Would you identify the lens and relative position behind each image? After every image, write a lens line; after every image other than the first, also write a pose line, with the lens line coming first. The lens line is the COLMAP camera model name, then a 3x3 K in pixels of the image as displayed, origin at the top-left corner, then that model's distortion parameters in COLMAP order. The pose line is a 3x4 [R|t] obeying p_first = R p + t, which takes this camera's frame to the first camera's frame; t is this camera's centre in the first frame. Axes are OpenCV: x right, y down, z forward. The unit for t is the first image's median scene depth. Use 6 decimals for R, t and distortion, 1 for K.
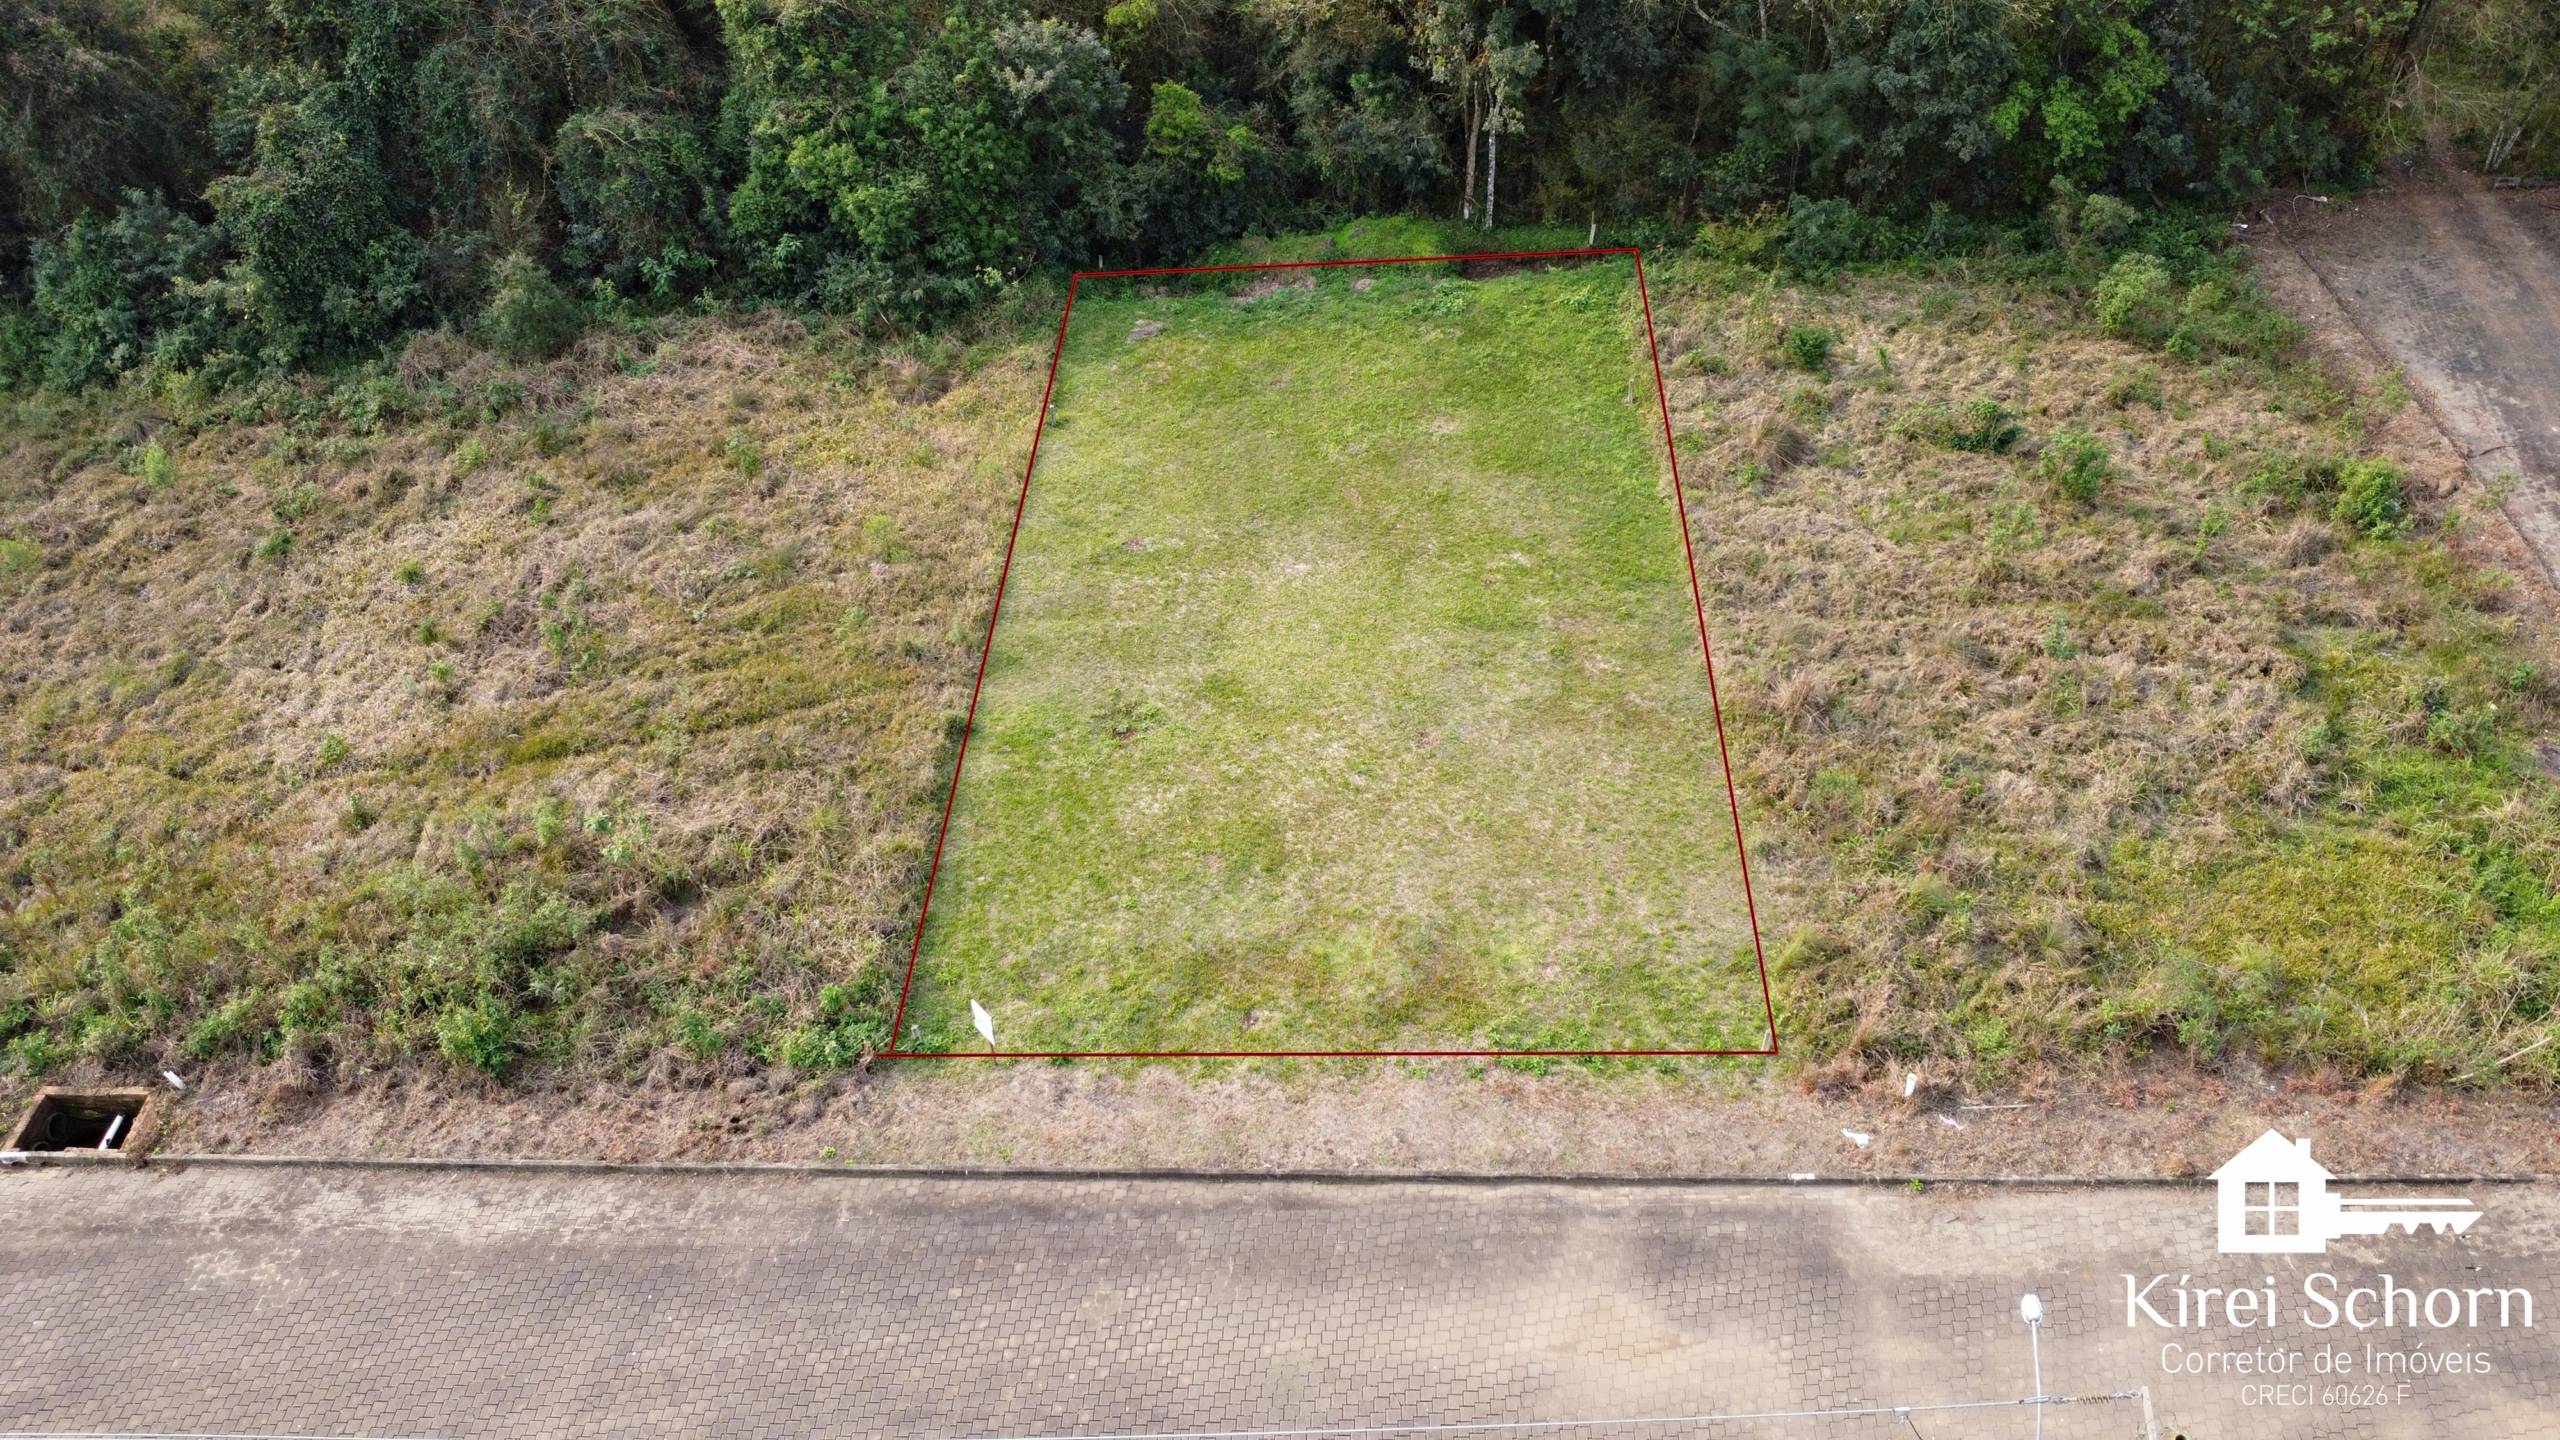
lens RADIAL K [[1830.4, 0, 1284.0], [0, 1830.4, 719.7], [0, 0, 1]] dist [-0.015253, -0.006057]
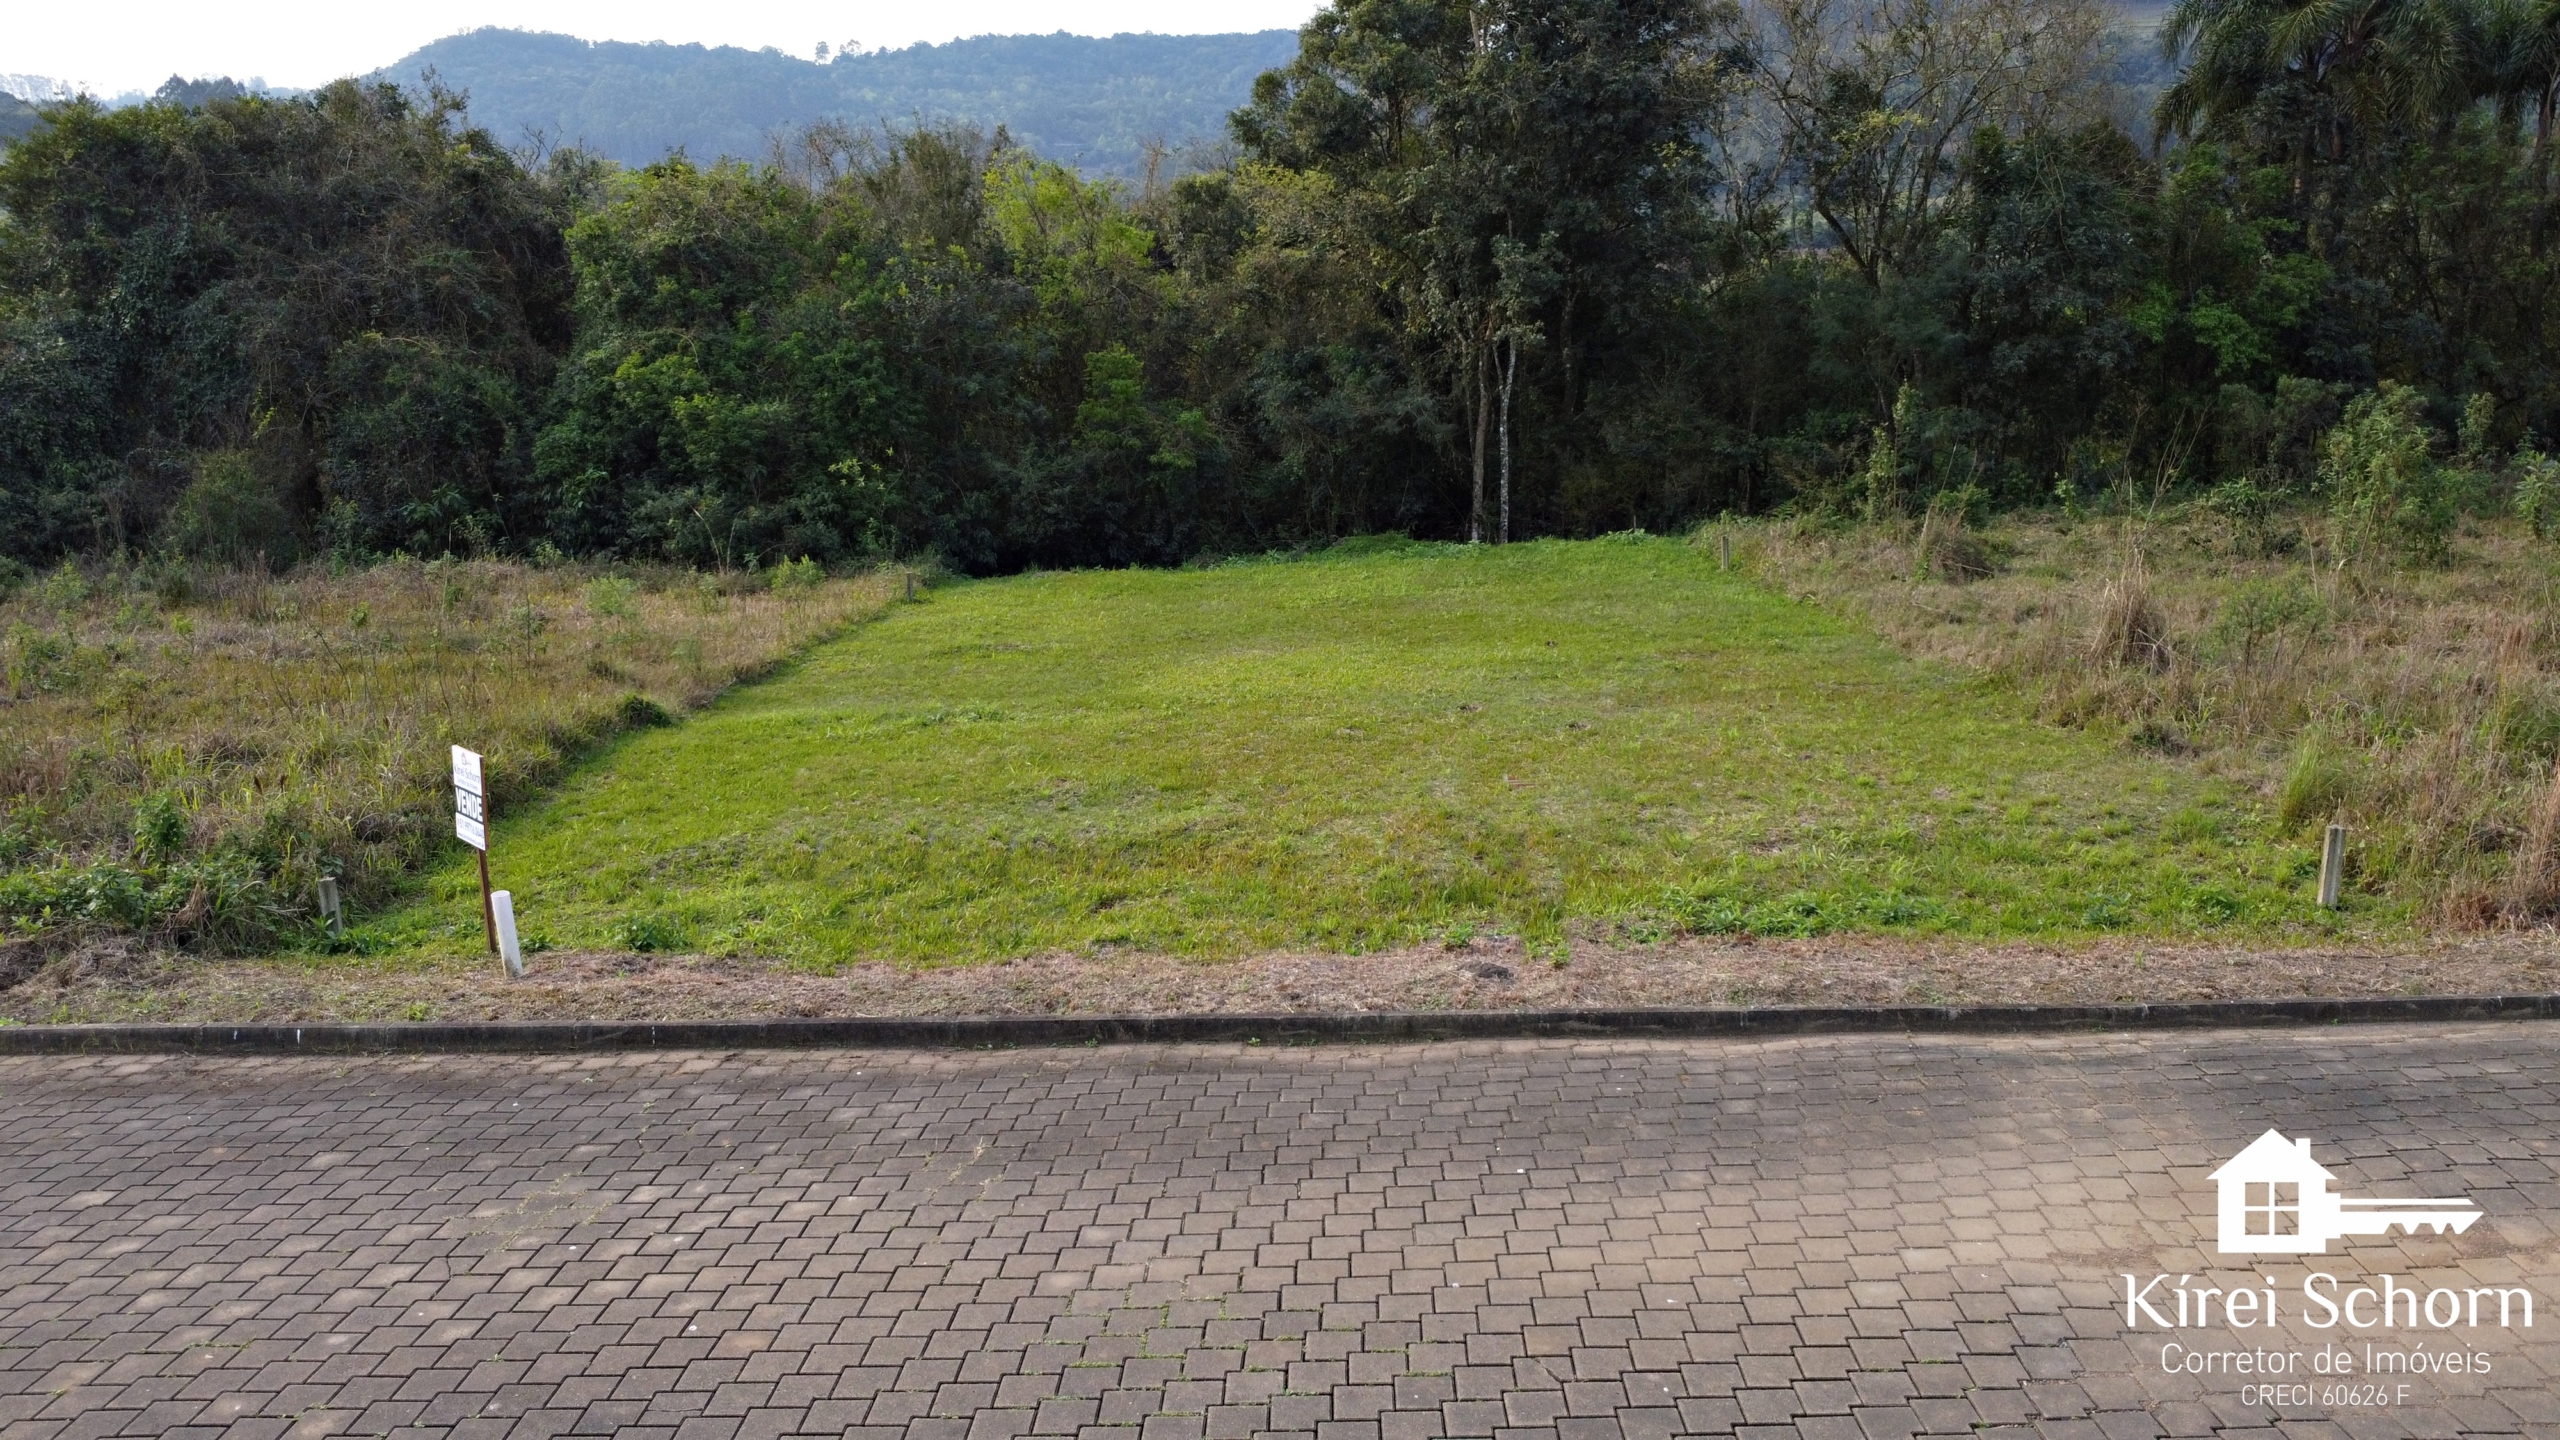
lens RADIAL K [[1830.4, 0, 1274.3], [0, 1830.4, 720.1], [0, 0, 1]] dist [-0.015253, -0.006057]
pose [[0.999999, 0.001579, 0.000094, 0.013558], [-0.001270, 0.836749, -0.547585, 0.248835], [-0.000943, 0.547584, 0.836750, 0.417580]]
